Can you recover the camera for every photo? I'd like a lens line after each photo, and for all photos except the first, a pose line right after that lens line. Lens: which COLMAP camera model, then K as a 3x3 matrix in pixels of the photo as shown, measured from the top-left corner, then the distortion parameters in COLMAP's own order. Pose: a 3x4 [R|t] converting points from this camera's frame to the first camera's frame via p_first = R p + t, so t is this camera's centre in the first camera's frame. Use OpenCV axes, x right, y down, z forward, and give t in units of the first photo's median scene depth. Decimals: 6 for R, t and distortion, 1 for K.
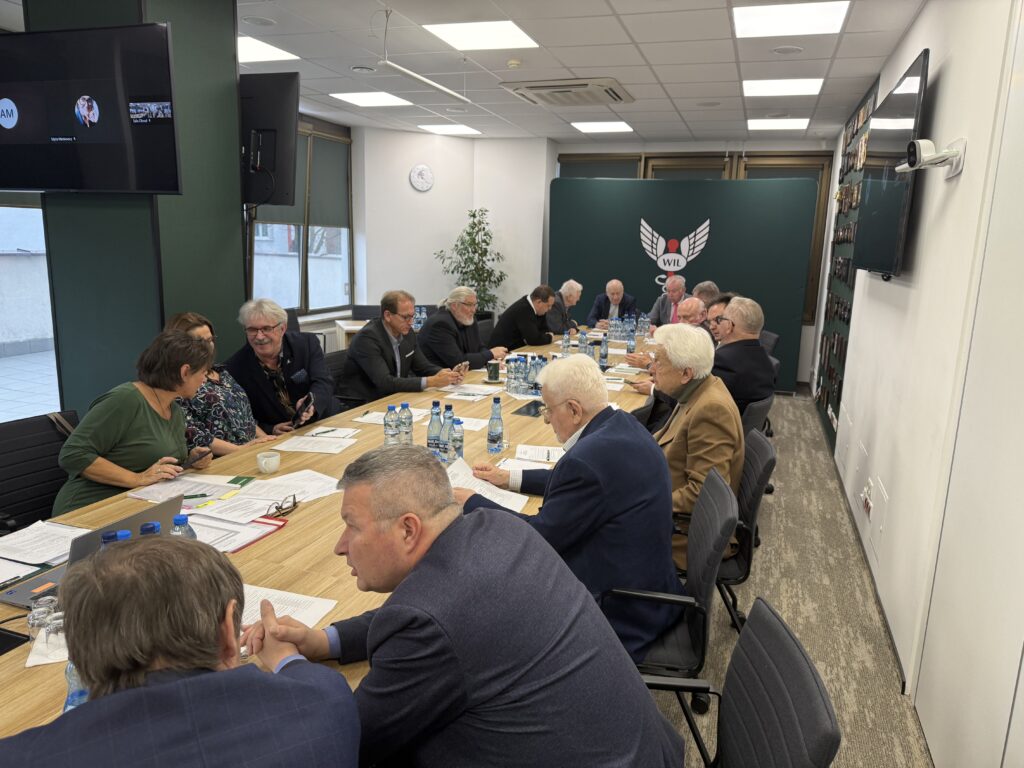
lens RADIAL K [[738.3, 0, 511.7], [0, 738.3, 385.0], [0, 0, 1]] dist [0.047961, -0.024879]
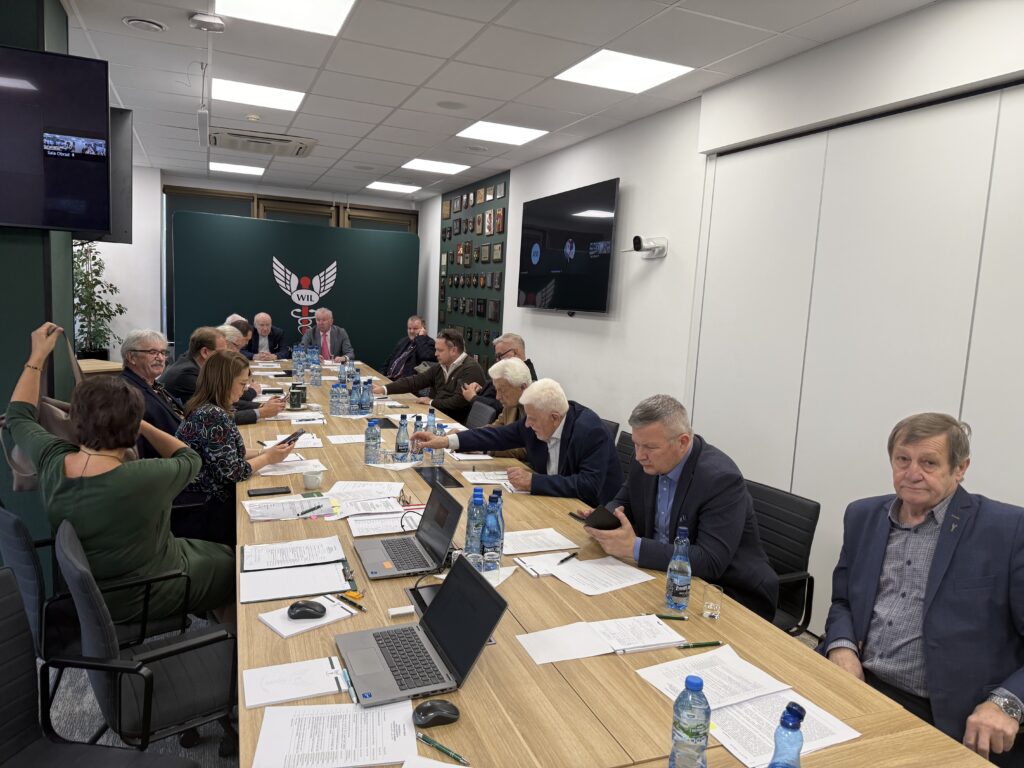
lens RADIAL K [[738.3, 0, 516.5], [0, 738.3, 391.5], [0, 0, 1]] dist [0.047961, -0.024879]
pose [[0.747691, -0.075346, 0.659759, -0.288866], [0.095878, 0.995380, 0.005018, -0.001823], [-0.657089, 0.059504, 0.751461, -0.028441]]
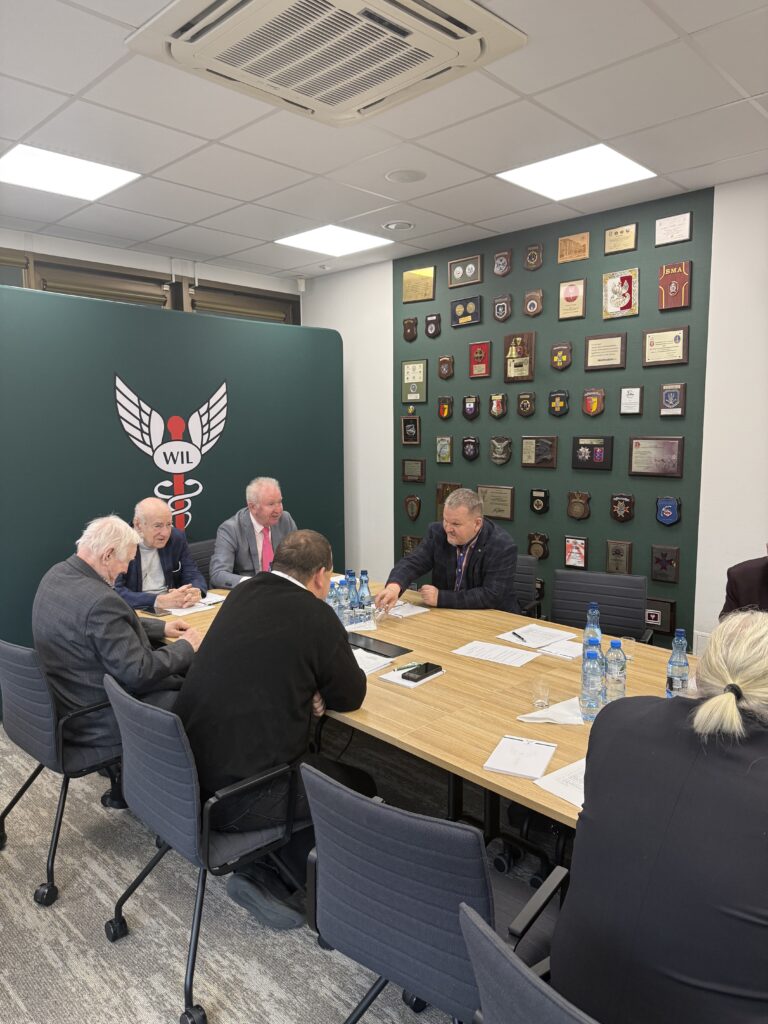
lens RADIAL K [[738.3, 0, 375.2], [0, 738.3, 518.3], [0, 0, 1]] dist [0.047961, -0.024879]
pose [[0.442729, -0.138147, 0.885950, -0.219568], [0.188177, 0.980371, 0.058834, -0.125836], [-0.876687, 0.140668, 0.460034, 0.621435]]
